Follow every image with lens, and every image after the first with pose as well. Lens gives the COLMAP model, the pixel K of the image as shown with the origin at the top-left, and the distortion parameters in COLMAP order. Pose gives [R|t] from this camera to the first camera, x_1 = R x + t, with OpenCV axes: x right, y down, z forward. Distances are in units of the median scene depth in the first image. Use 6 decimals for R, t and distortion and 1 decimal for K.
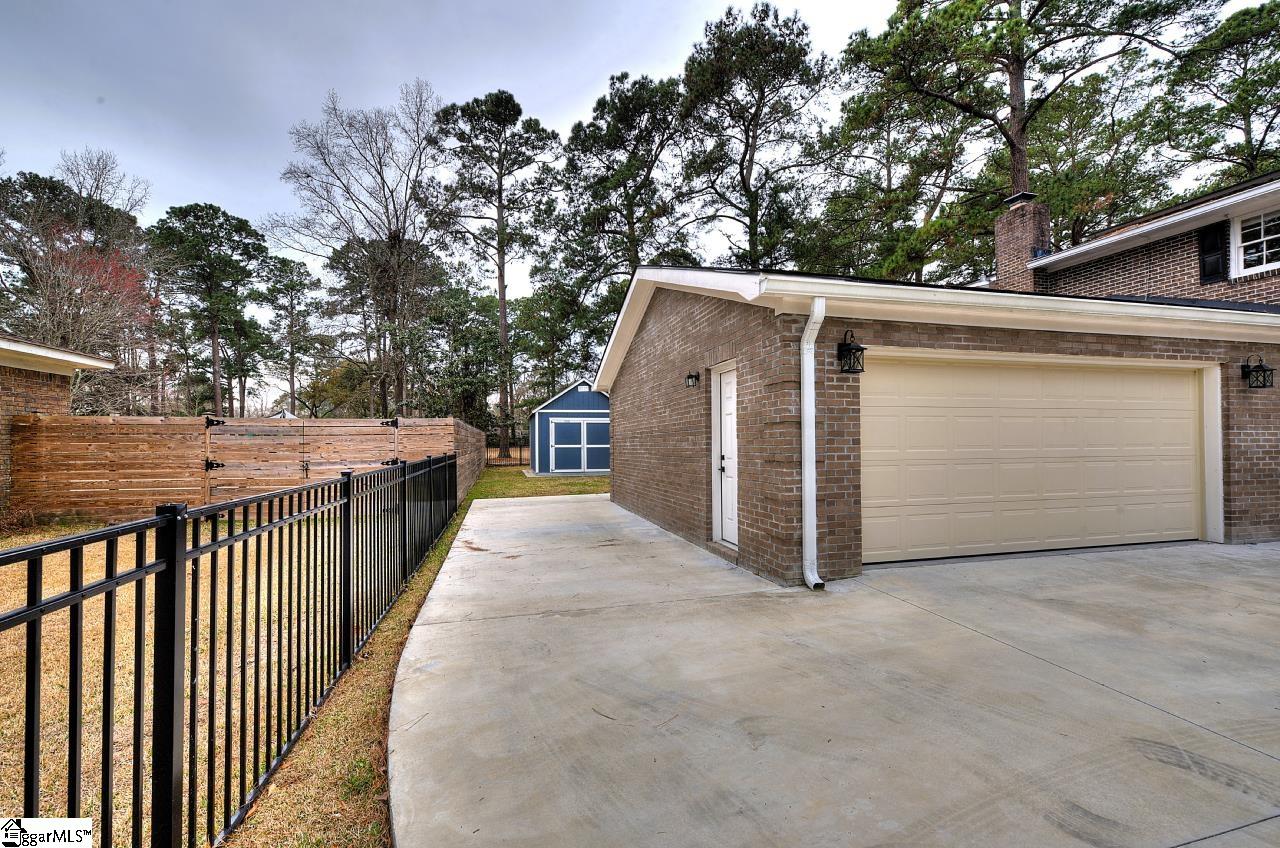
lens RADIAL K [[550.3, 0, 646.2], [0, 550.3, 437.4], [0, 0, 1]] dist [-0.002526, 0.005389]
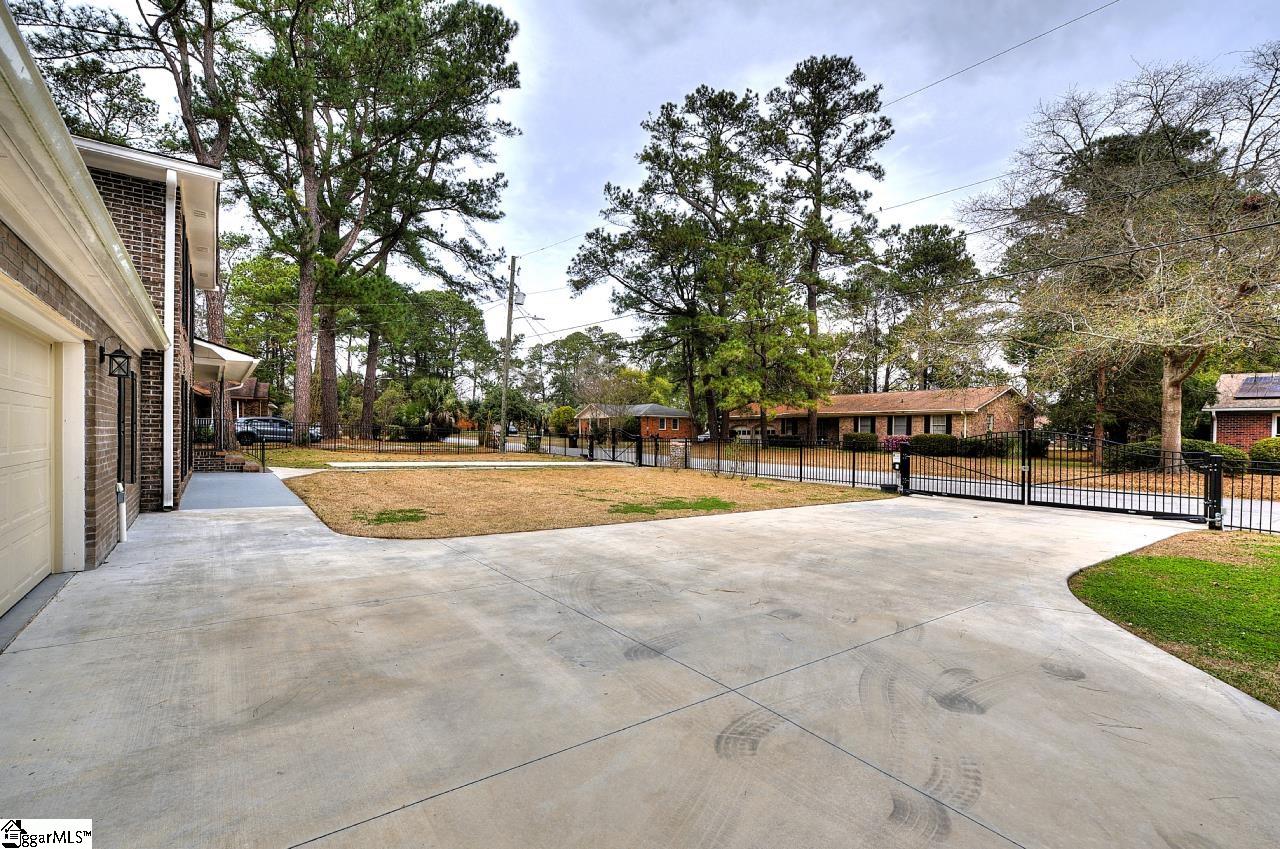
lens RADIAL K [[550.3, 0, 646.2], [0, 550.3, 437.9], [0, 0, 1]] dist [-0.002526, 0.005389]
pose [[-0.397633, 0.000910, 0.917544, 0.011396], [-0.021041, 0.999727, -0.010110, -0.008561], [-0.917303, -0.023326, -0.397505, 1.005713]]
